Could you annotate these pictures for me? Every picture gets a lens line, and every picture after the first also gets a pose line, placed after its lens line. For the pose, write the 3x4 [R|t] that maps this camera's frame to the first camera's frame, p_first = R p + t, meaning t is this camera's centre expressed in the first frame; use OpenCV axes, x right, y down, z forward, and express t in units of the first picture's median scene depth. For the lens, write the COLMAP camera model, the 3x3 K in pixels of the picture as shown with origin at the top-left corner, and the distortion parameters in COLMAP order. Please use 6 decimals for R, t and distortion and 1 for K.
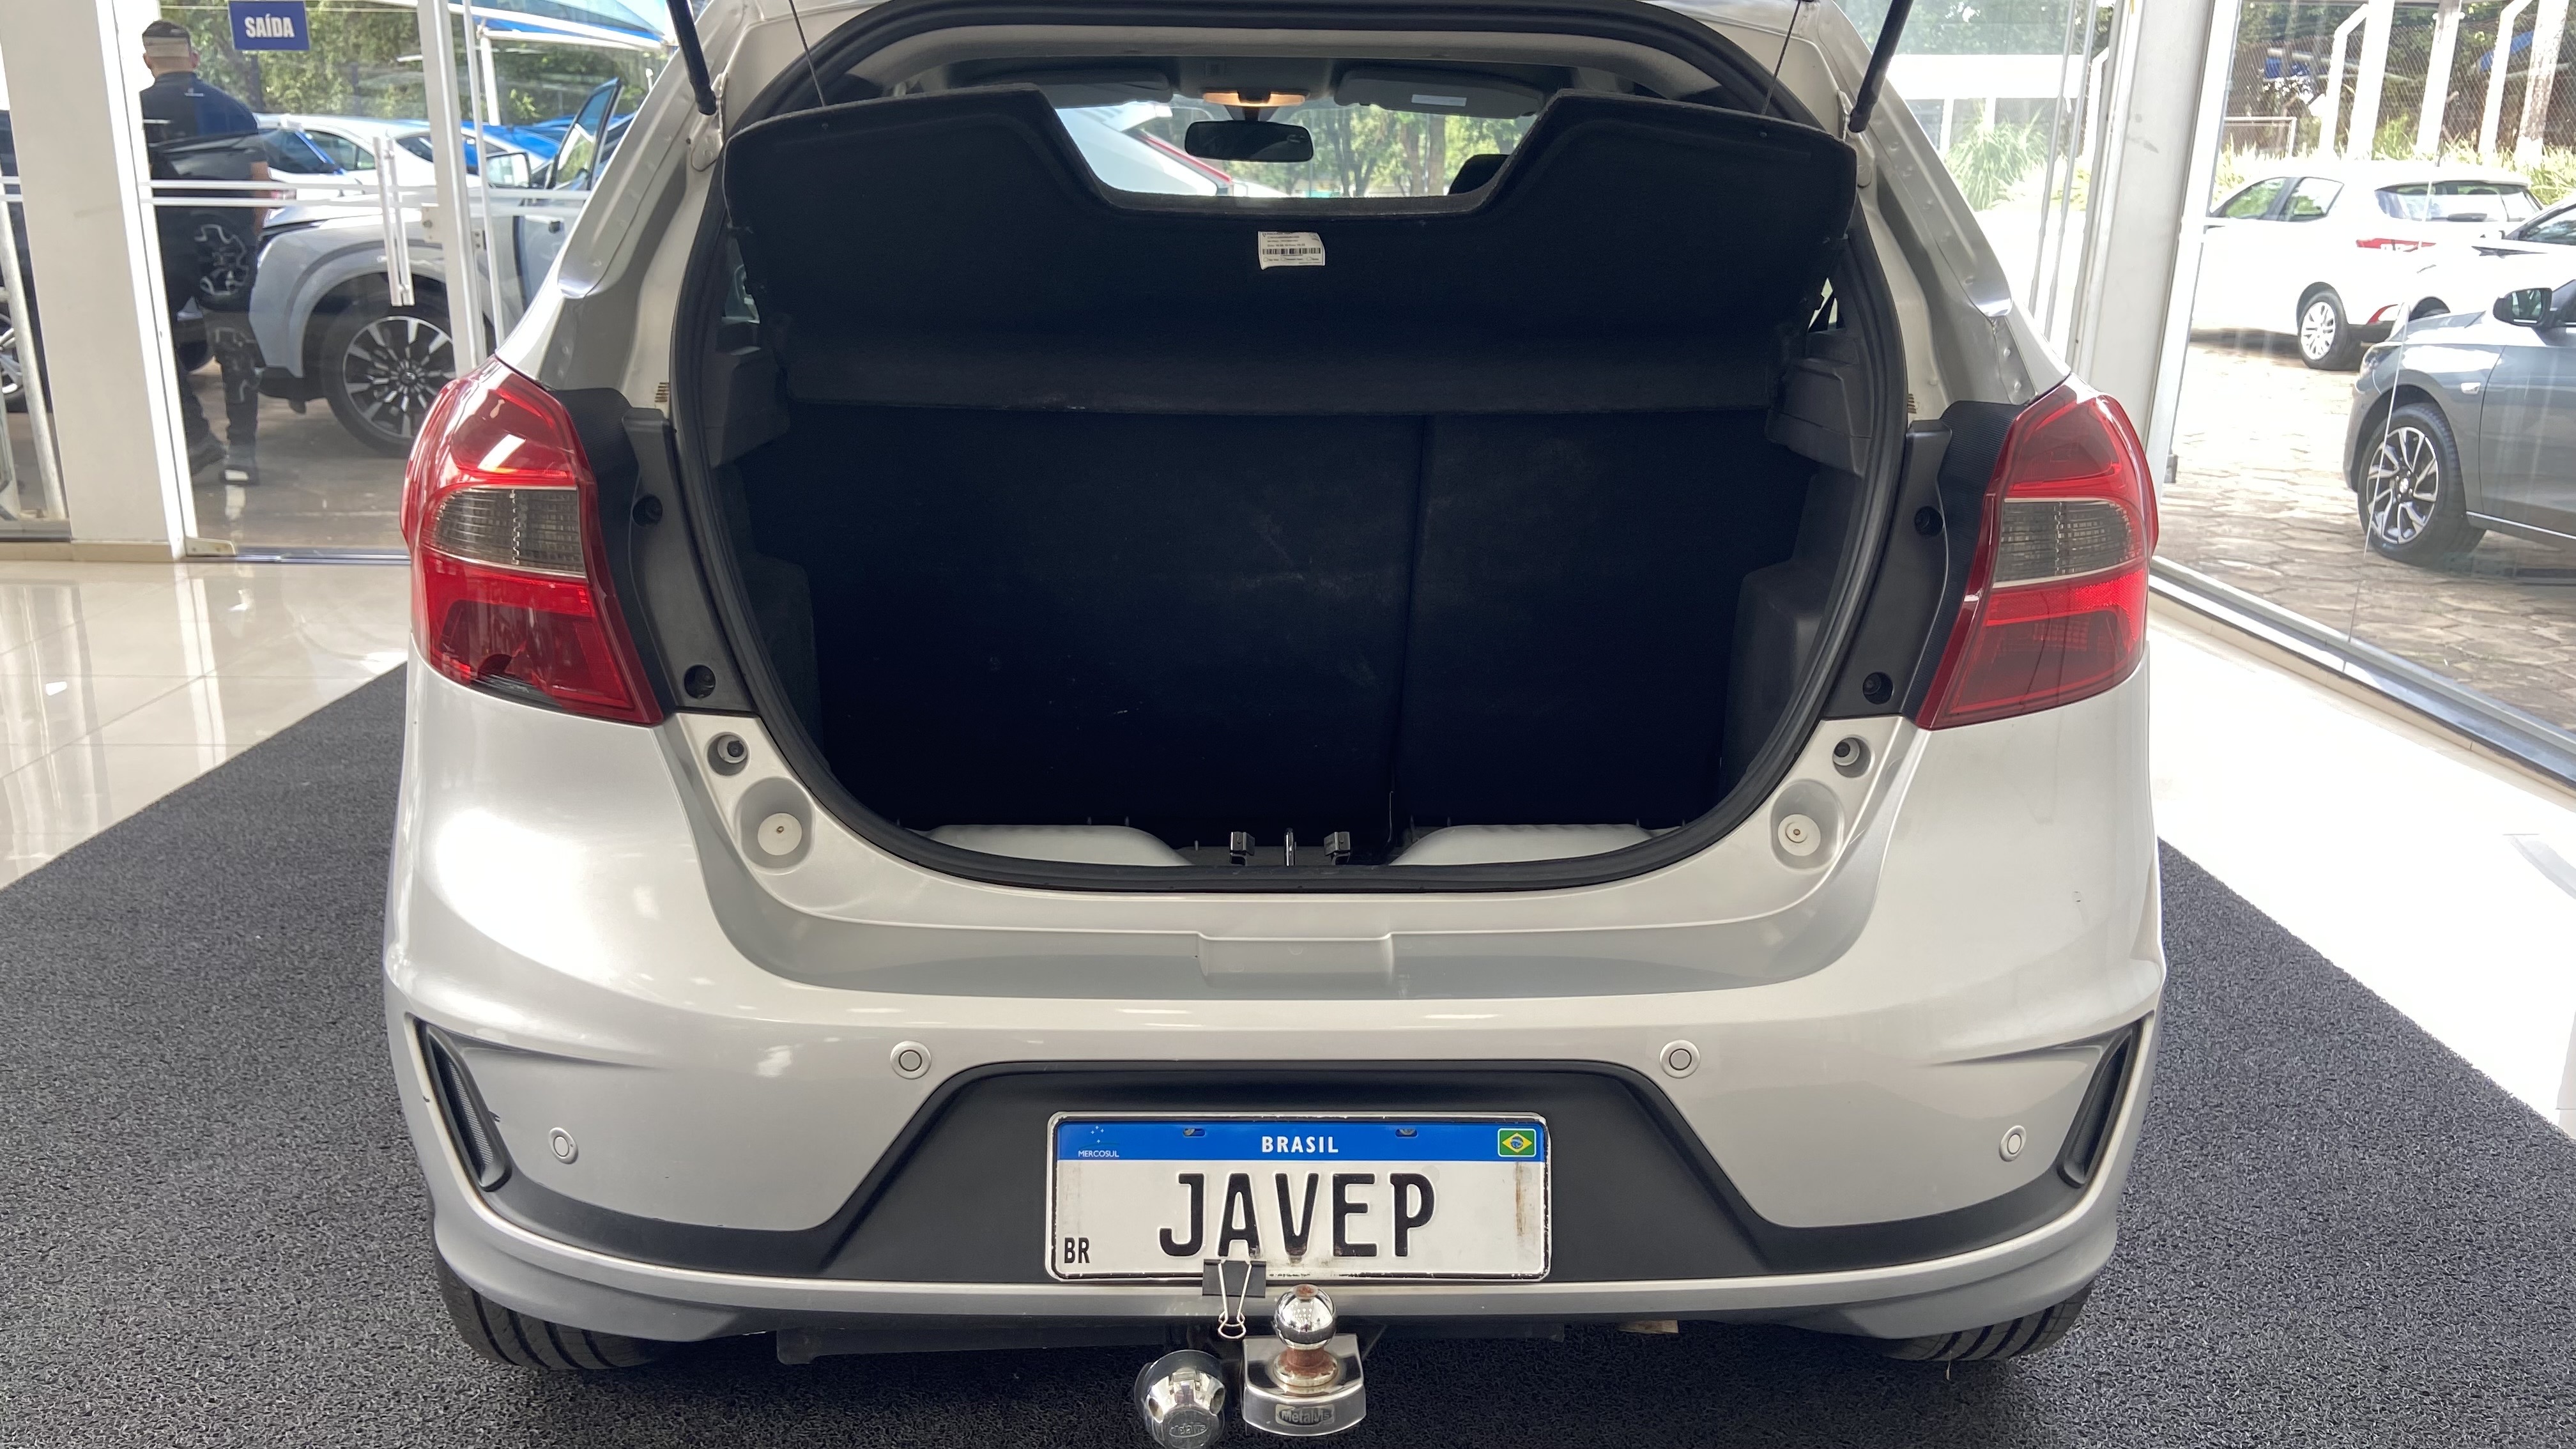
lens RADIAL K [[1957.0, 0, 1288.0], [0, 1957.0, 724.5], [0, 0, 1]] dist [0.121948, -0.169860]
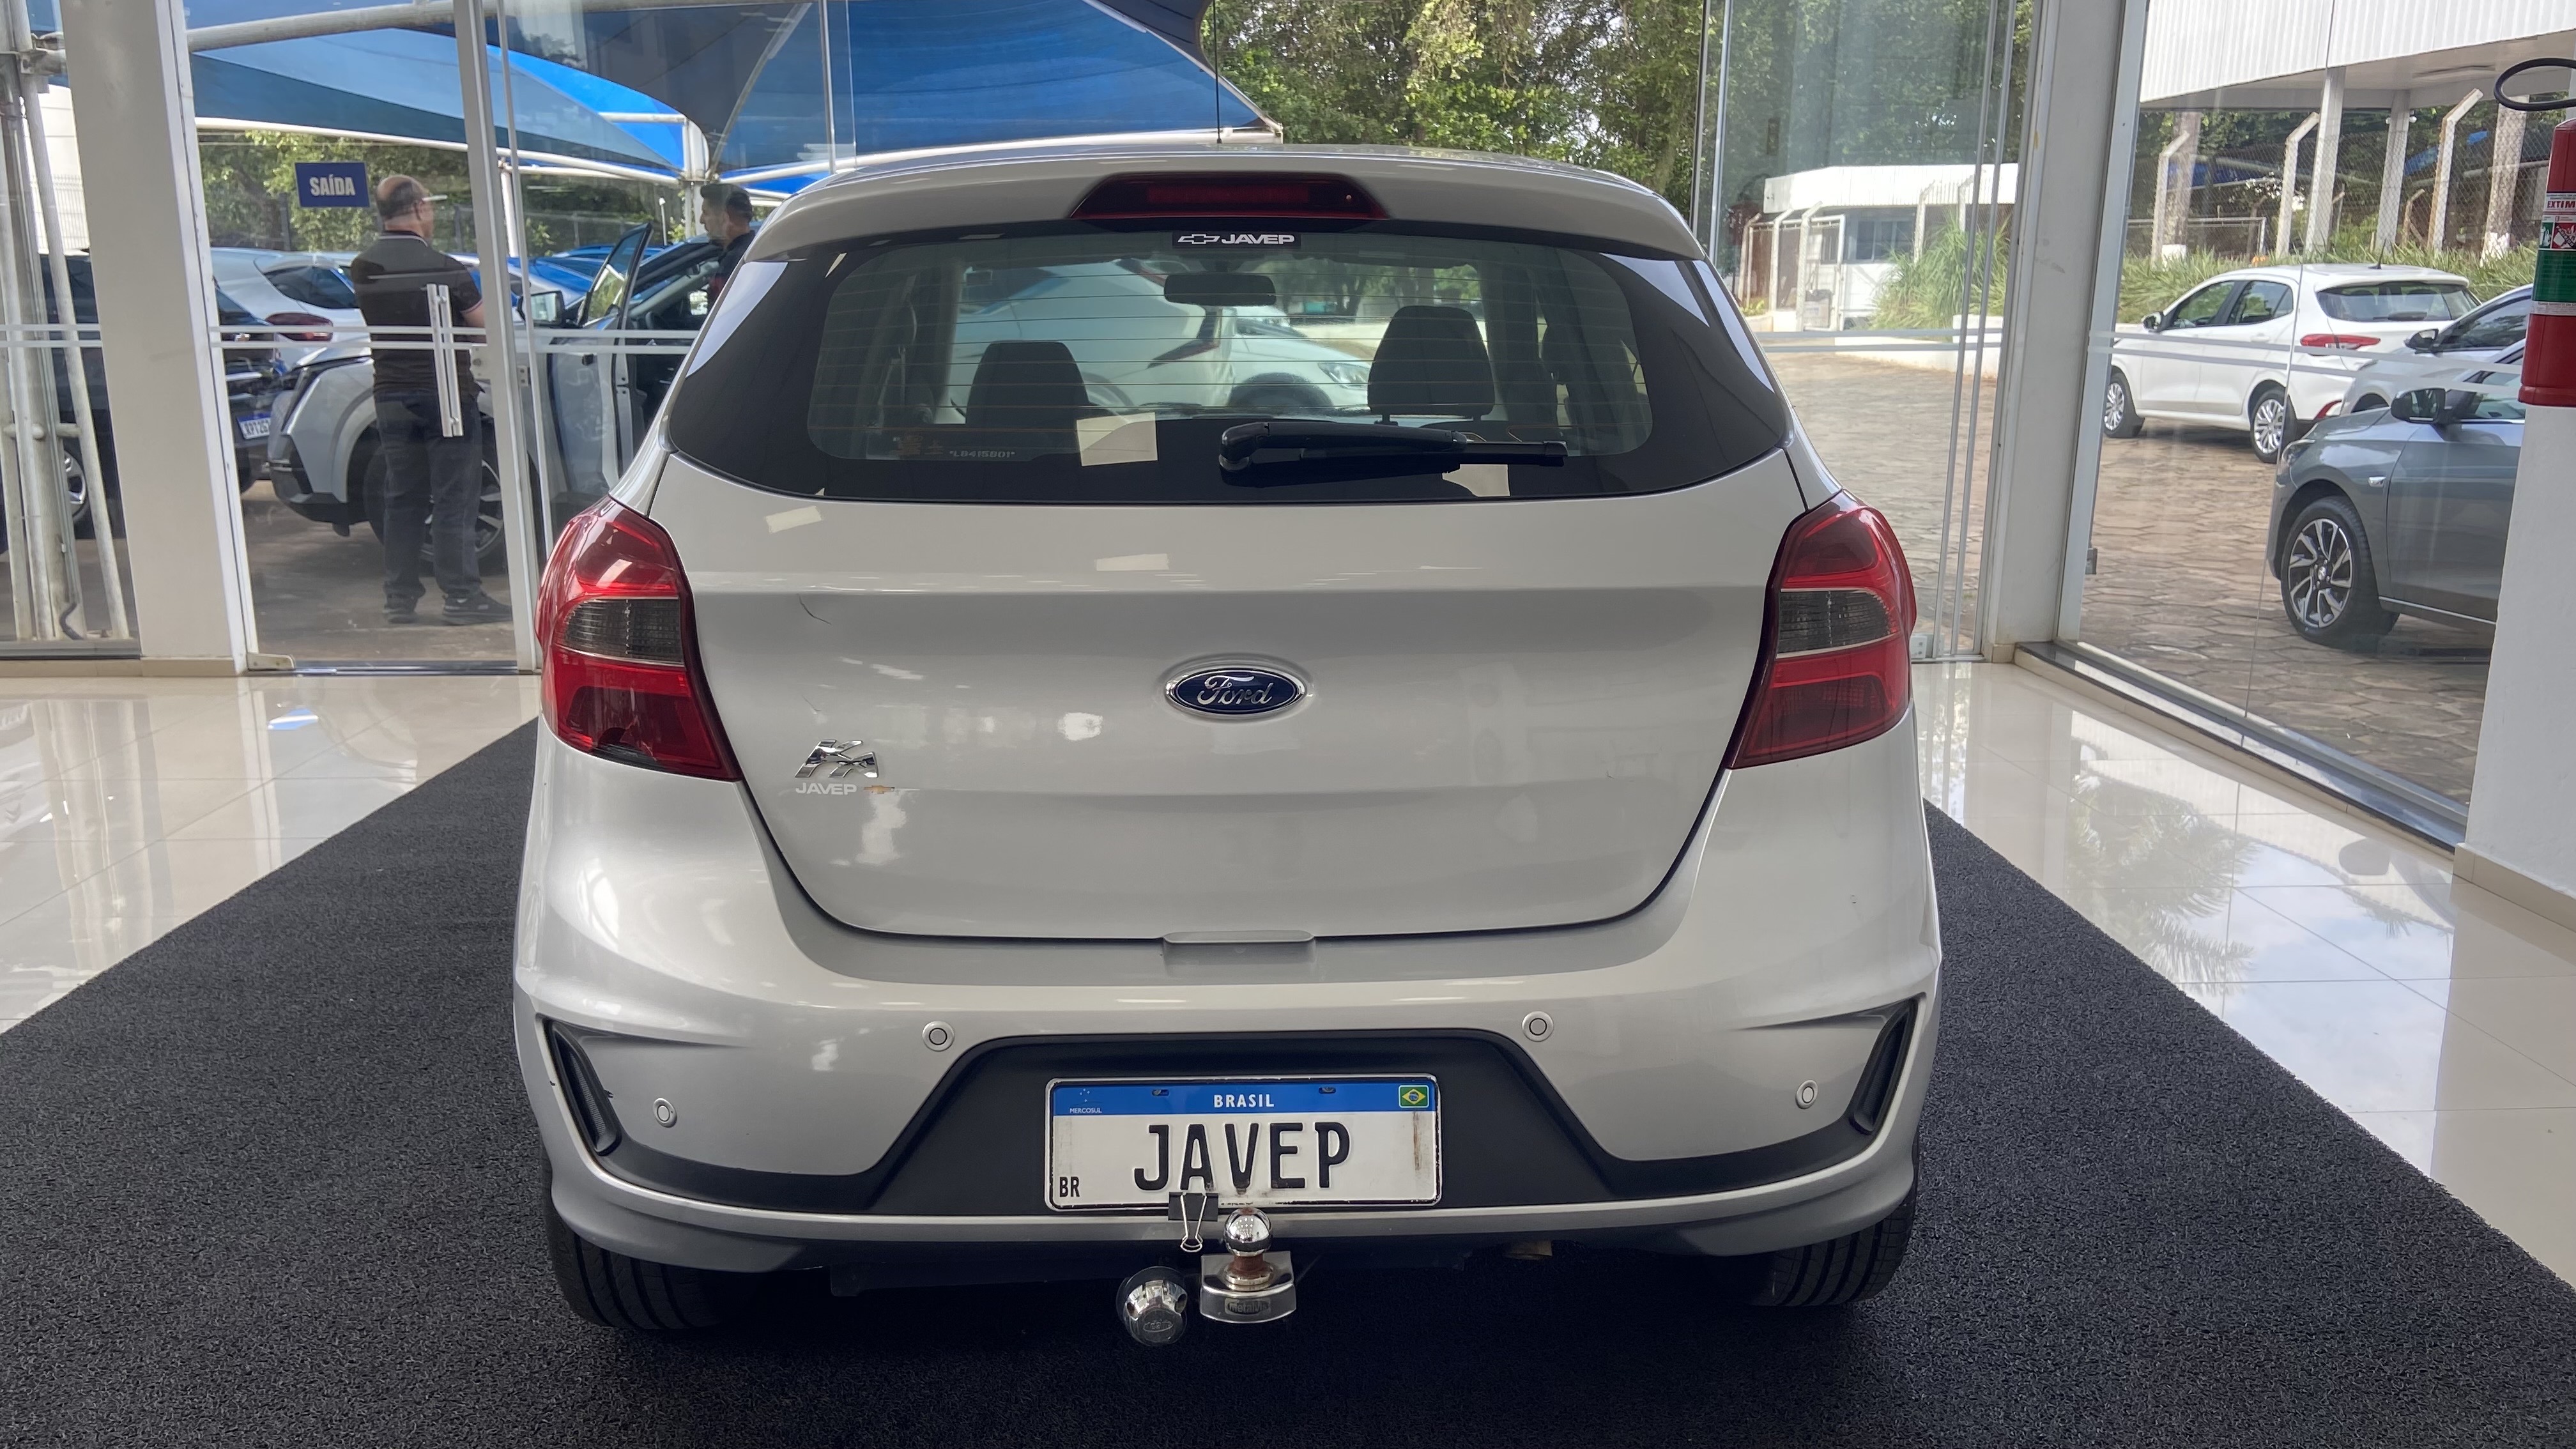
lens RADIAL K [[1957.0, 0, 1288.0], [0, 1957.0, 724.5], [0, 0, 1]] dist [0.121948, -0.169860]
pose [[0.999880, -0.015316, -0.002462, 0.032112], [0.015168, 0.998538, -0.051880, 0.028393], [0.003253, 0.051836, 0.998650, -0.219109]]
